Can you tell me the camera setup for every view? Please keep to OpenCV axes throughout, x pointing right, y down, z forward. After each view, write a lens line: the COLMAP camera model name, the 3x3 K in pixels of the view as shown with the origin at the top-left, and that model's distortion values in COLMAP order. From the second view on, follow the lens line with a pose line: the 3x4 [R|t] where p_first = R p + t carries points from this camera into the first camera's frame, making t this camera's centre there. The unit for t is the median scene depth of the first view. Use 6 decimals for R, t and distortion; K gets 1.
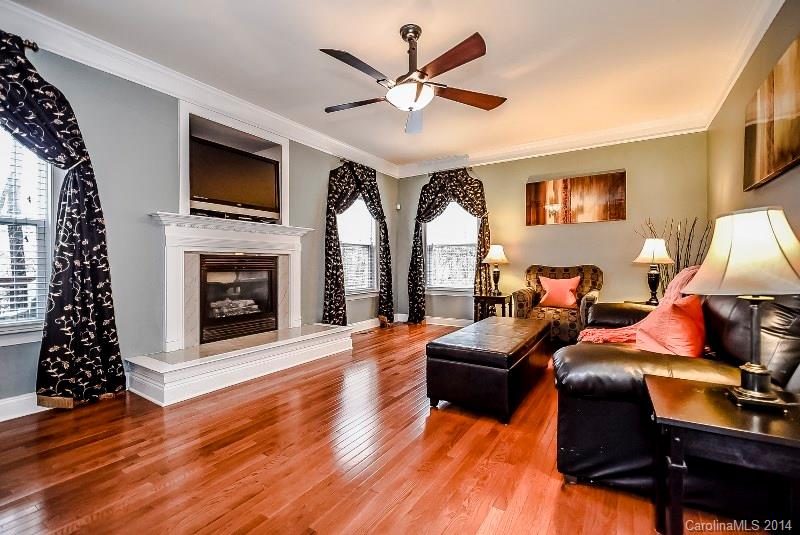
lens RADIAL K [[345.5, 0, 401.3], [0, 345.5, 271.8], [0, 0, 1]] dist [0.001694, 0.000193]
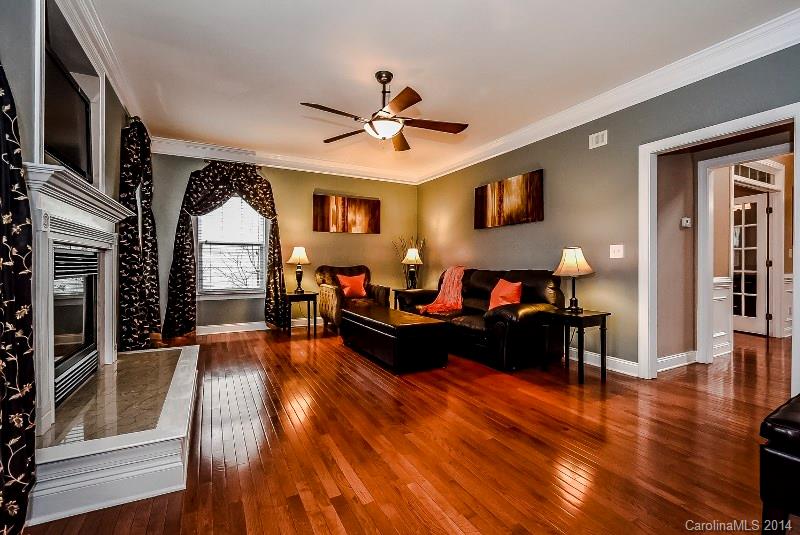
lens RADIAL K [[365.1, 0, 400.0], [0, 365.1, 267.5], [0, 0, 1]] dist [0.000917, 0.000106]
pose [[0.499258, -0.005267, 0.866437, -0.521293], [0.019154, 0.999804, -0.004960, -0.001751], [-0.866242, 0.019072, 0.499261, 0.147776]]
